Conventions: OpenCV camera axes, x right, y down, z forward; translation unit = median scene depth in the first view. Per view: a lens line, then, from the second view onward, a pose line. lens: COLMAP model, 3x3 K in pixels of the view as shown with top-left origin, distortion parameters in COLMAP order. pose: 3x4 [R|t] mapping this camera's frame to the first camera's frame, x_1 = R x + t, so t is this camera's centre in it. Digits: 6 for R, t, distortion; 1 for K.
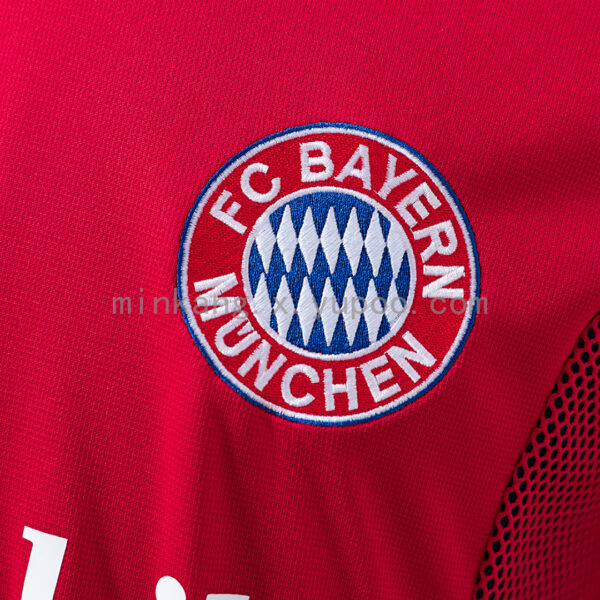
lens RADIAL K [[1642.6, 0, 300.2], [0, 1642.6, 298.9], [0, 0, 1]] dist [-0.051116, 0.000000]
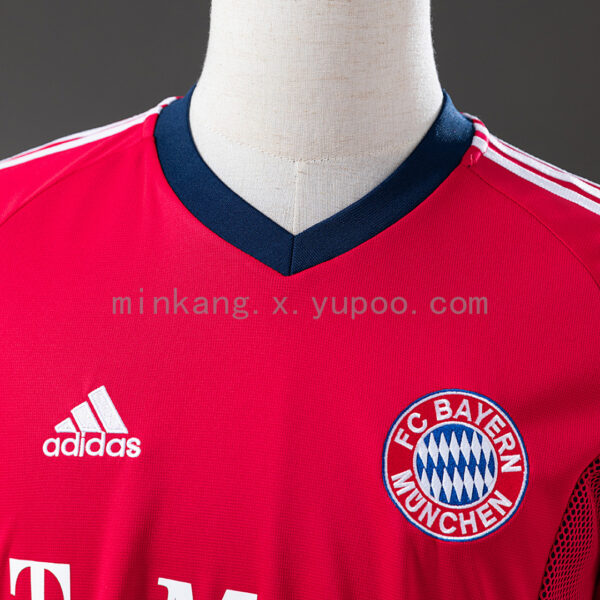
lens RADIAL K [[1642.6, 0, 299.0], [0, 1642.6, 299.2], [0, 0, 1]] dist [-0.051116, 0.000000]
pose [[0.985687, -0.082529, 0.147003, -0.445901], [0.092840, 0.993576, -0.064708, -0.104319], [-0.140718, 0.077429, 0.987017, -0.954579]]
